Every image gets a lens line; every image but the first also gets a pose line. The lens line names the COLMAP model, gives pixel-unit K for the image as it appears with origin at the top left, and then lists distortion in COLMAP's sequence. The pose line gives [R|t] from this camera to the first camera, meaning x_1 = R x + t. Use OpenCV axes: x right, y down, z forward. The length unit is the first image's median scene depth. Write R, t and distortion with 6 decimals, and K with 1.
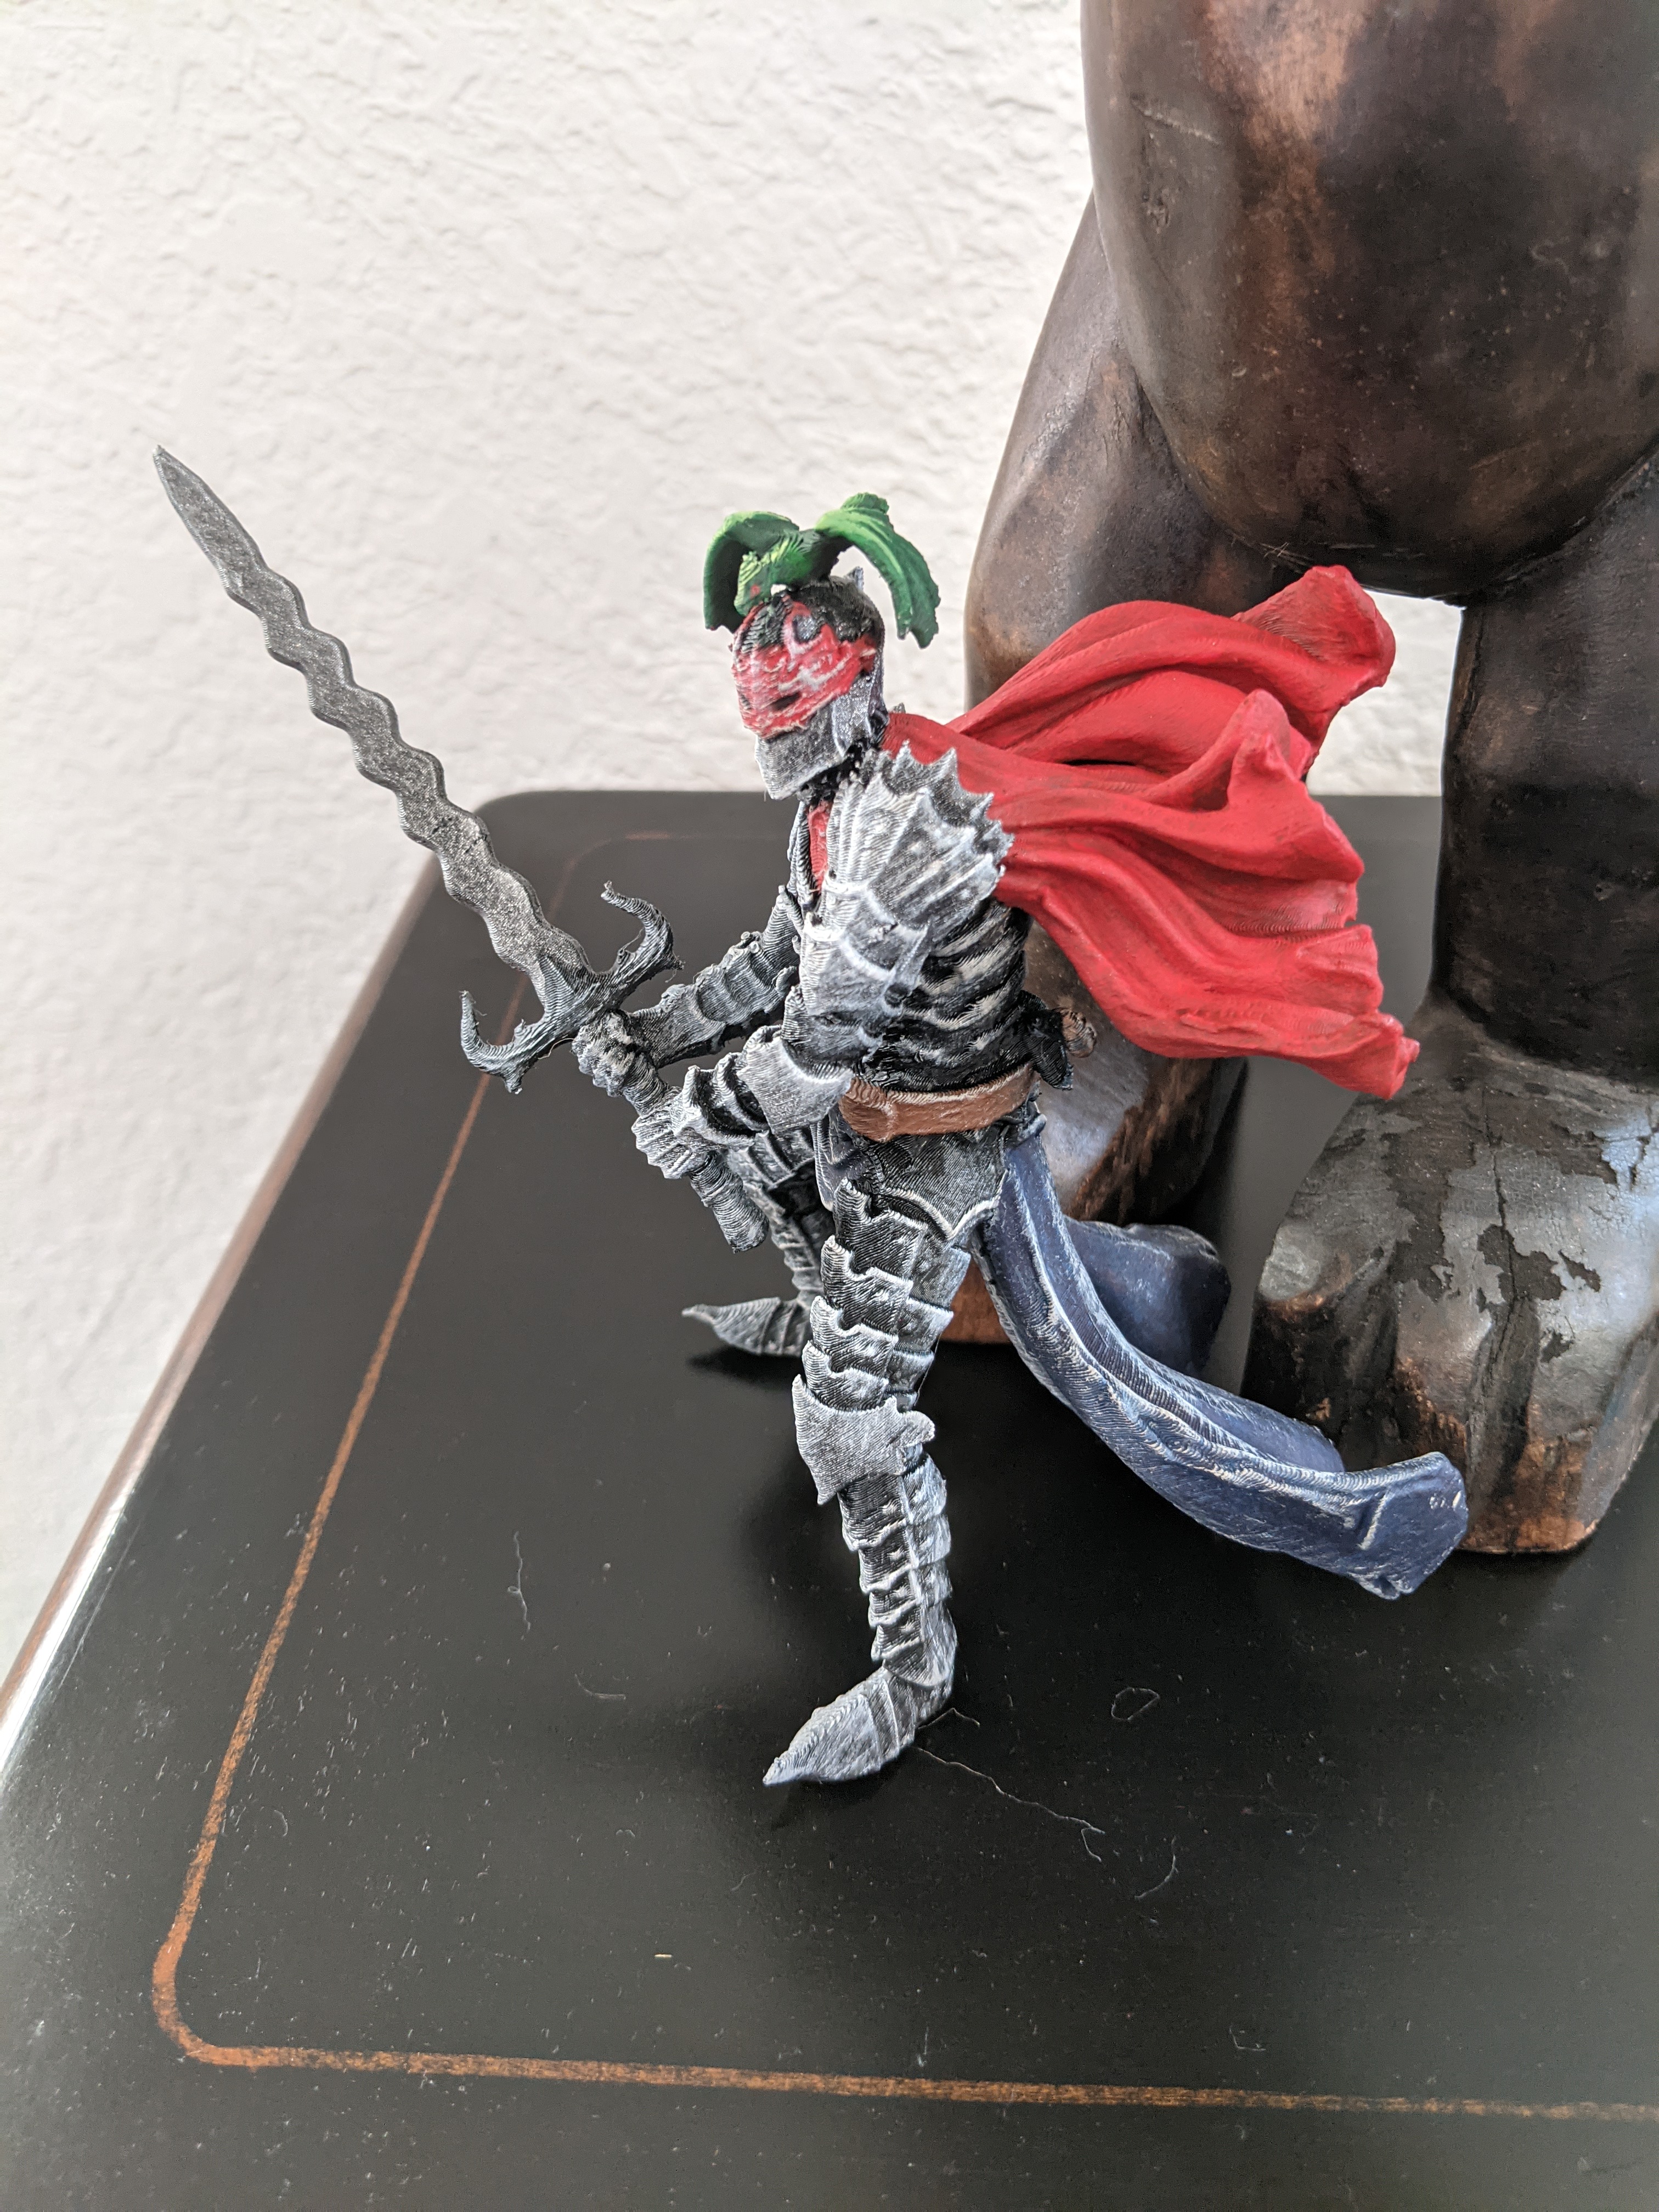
lens RADIAL K [[1813.7, 0, 814.7], [0, 1813.7, 1099.5], [0, 0, 1]] dist [0.001369, -0.073579]
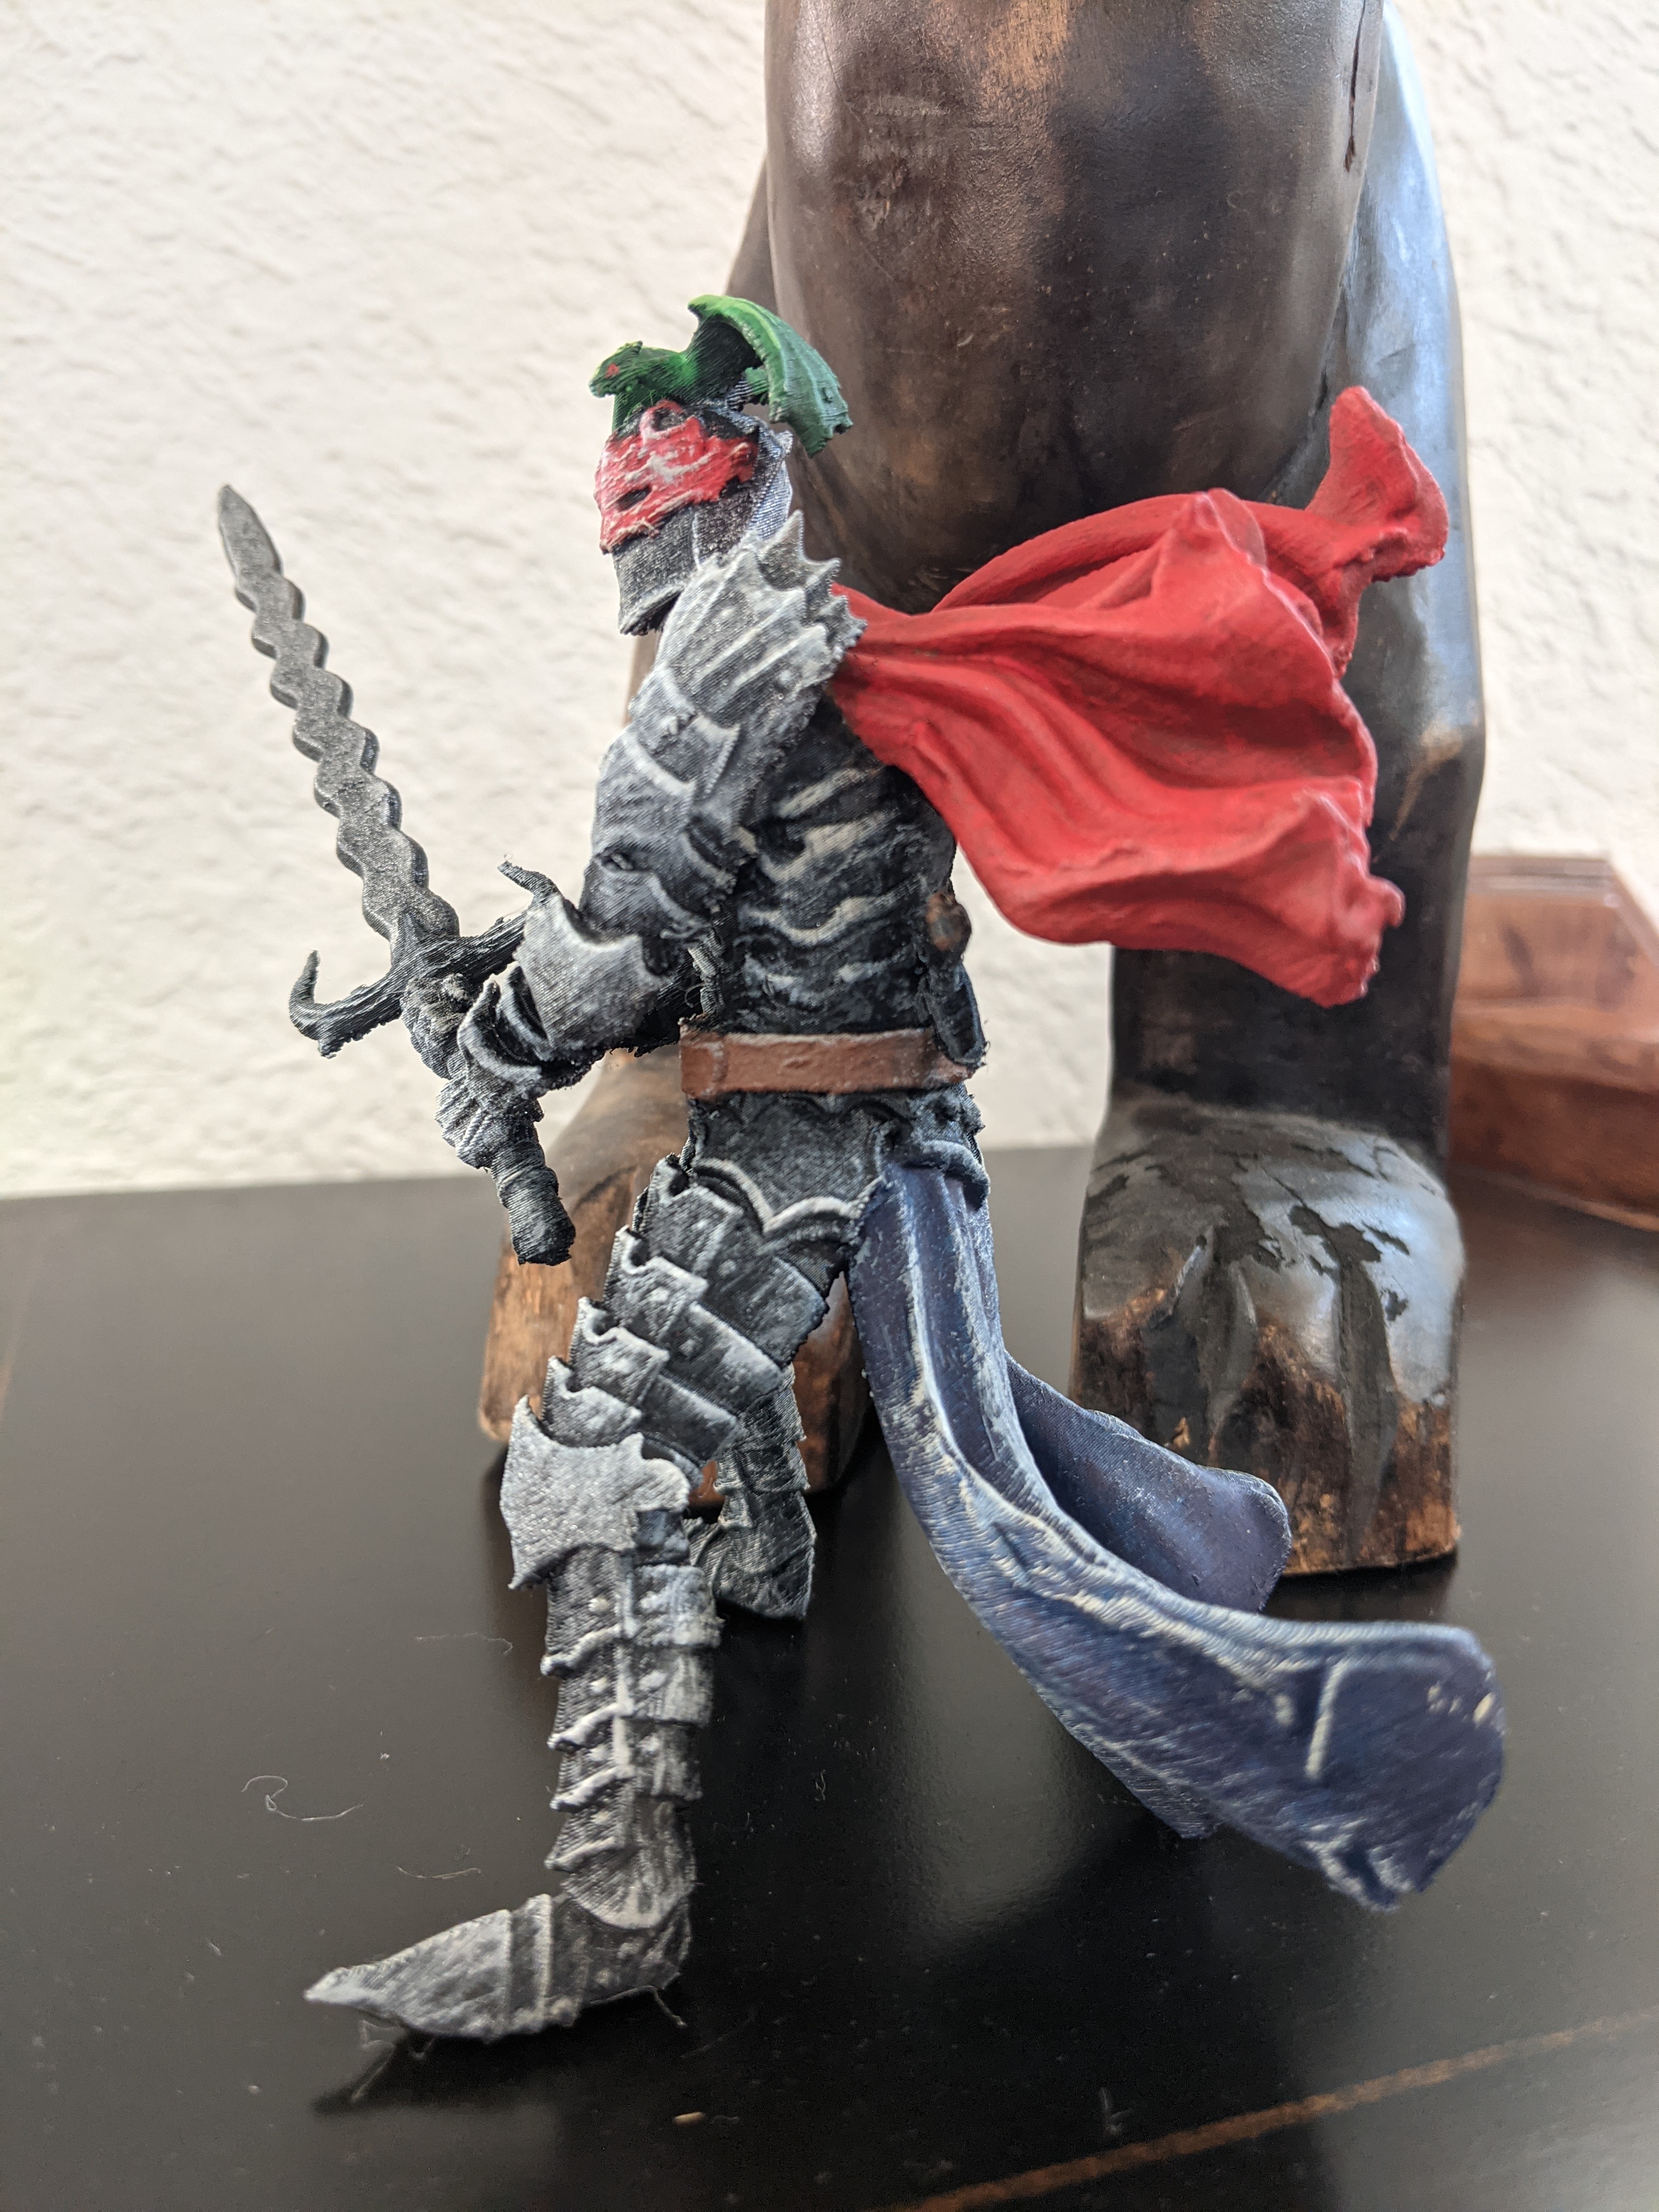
lens RADIAL K [[1817.7, 0, 823.8], [0, 1817.7, 1088.5], [0, 0, 1]] dist [0.001751, -0.076568]
pose [[0.921650, -0.033237, 0.386597, -0.275986], [0.181077, 0.918025, -0.352762, 0.373206], [-0.343181, 0.395127, 0.852116, 0.290881]]
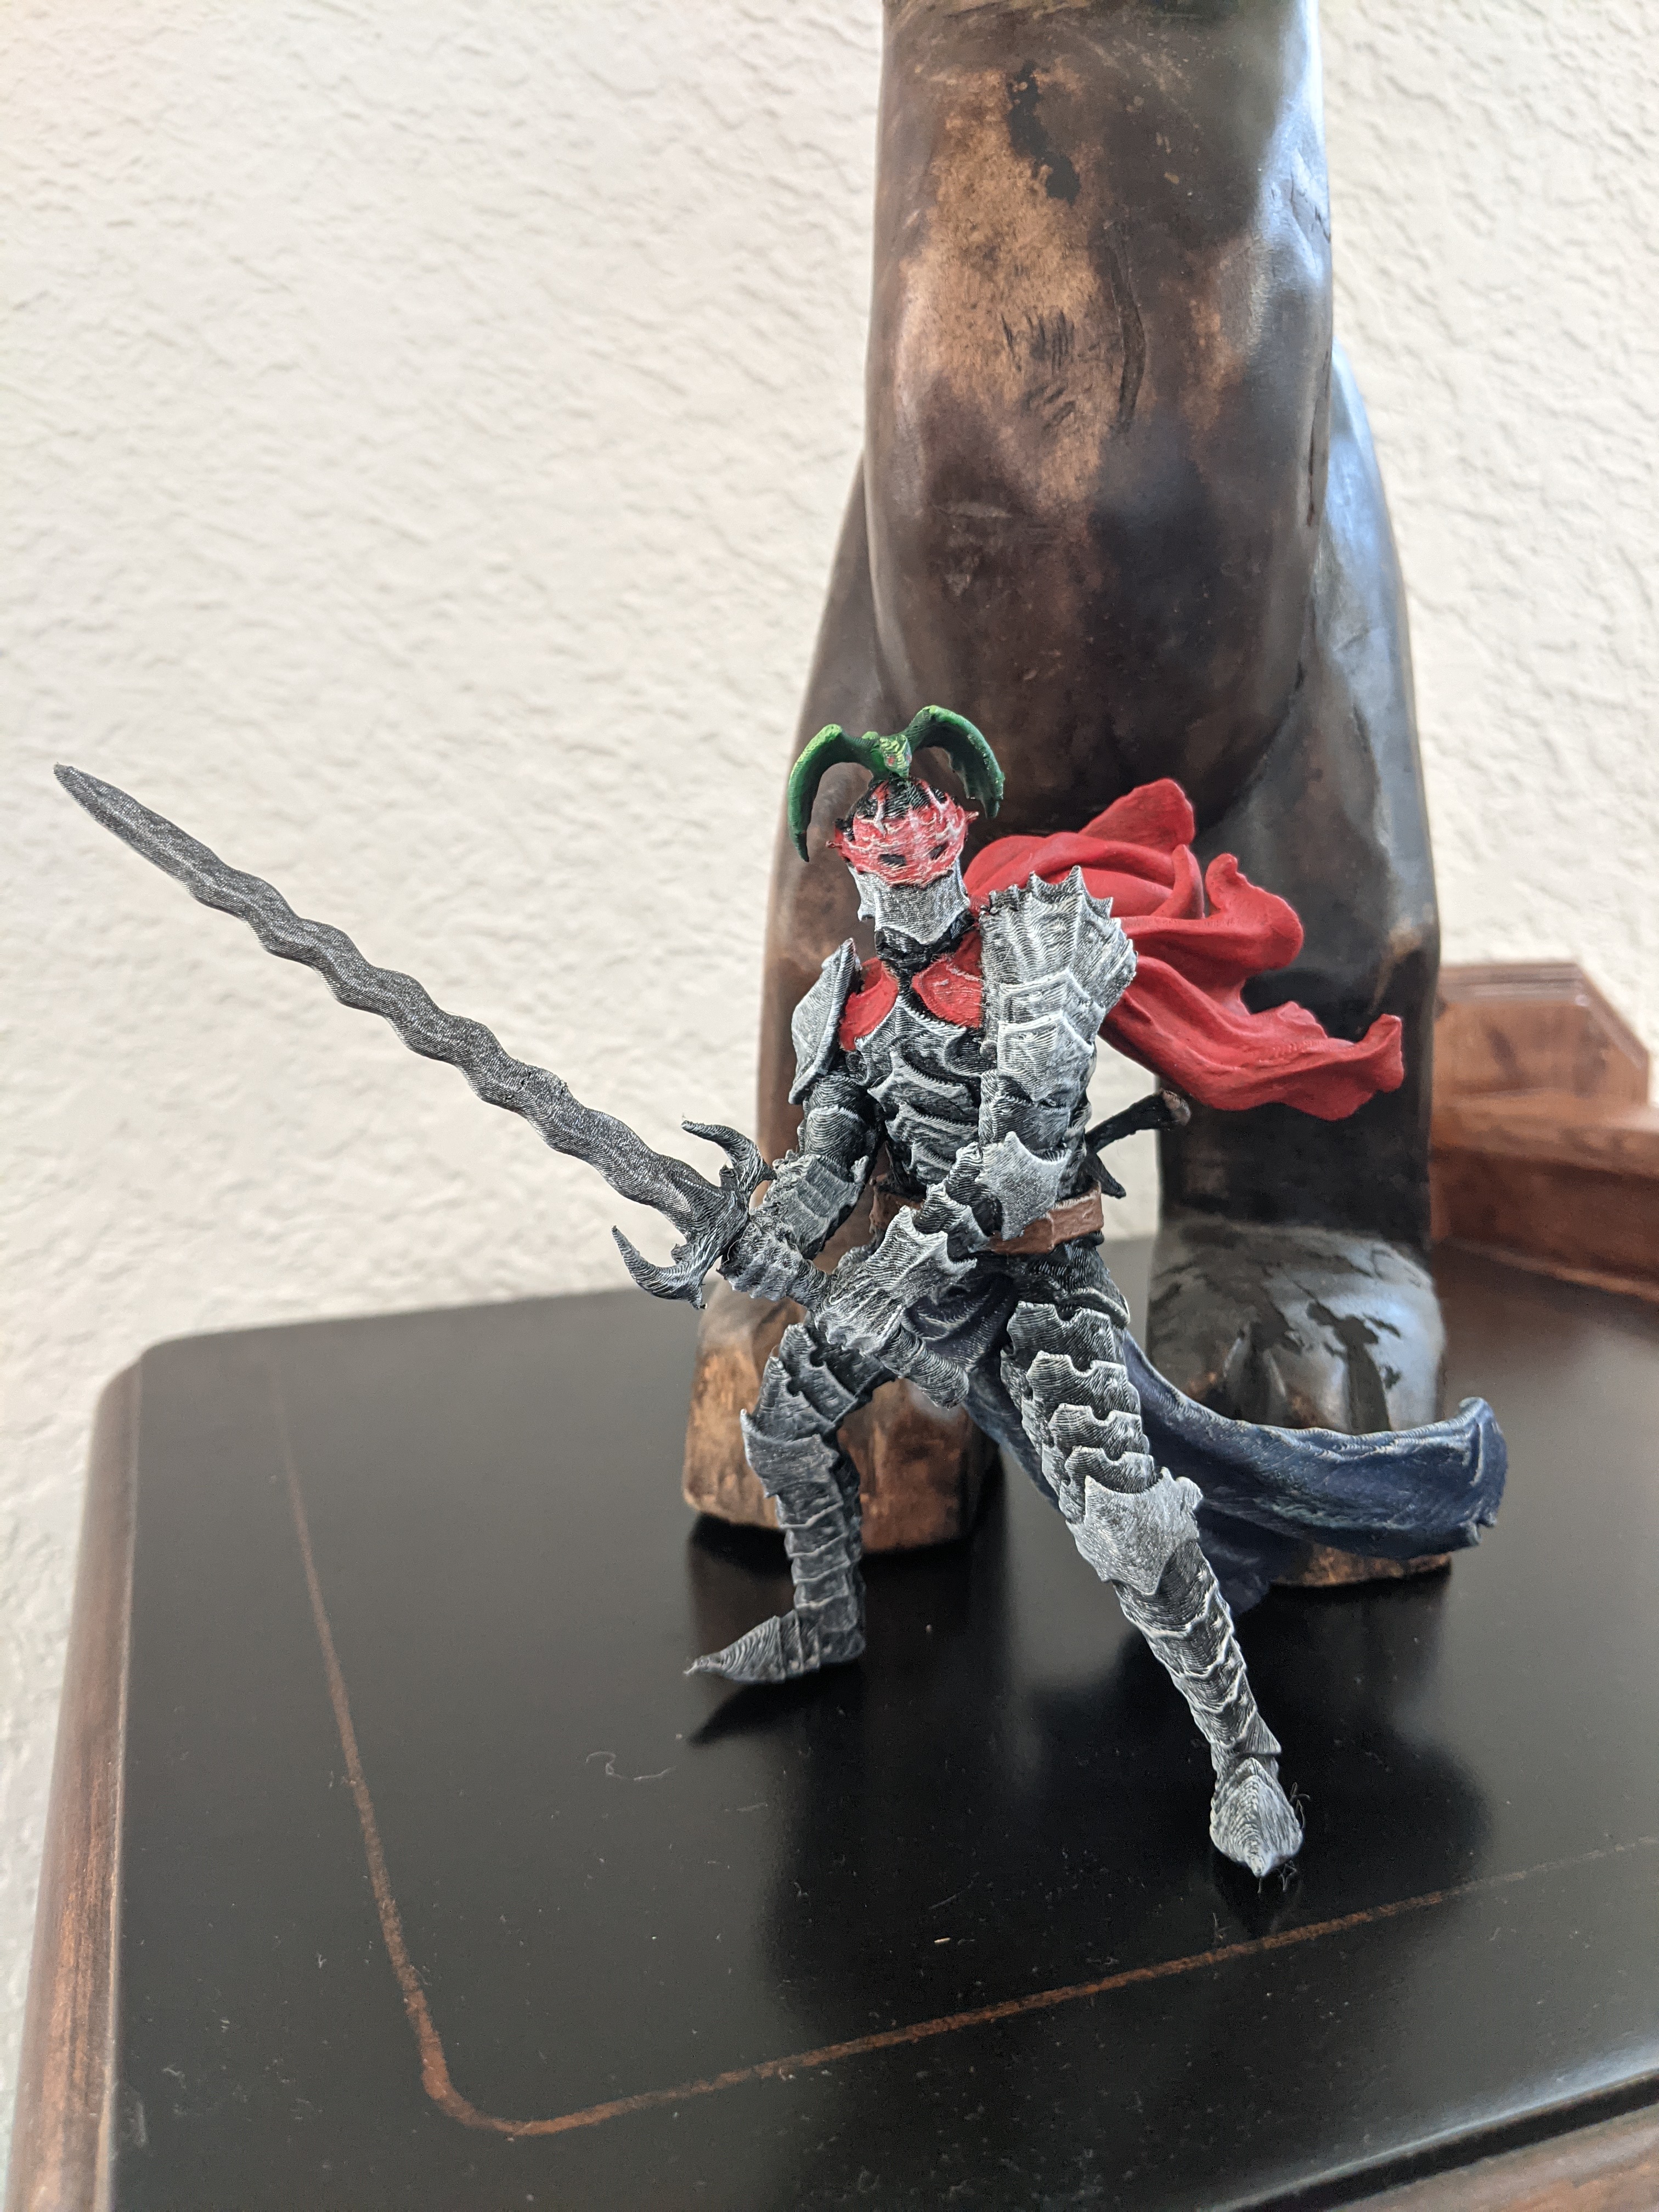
lens RADIAL K [[1774.5, 0, 829.5], [0, 1774.5, 1106.0], [0, 0, 1]] dist [0.058567, -0.189701]
pose [[0.924034, -0.061920, 0.377263, -0.478660], [0.218094, 0.895854, -0.387145, 0.429118], [-0.314000, 0.440014, 0.841303, 0.002601]]
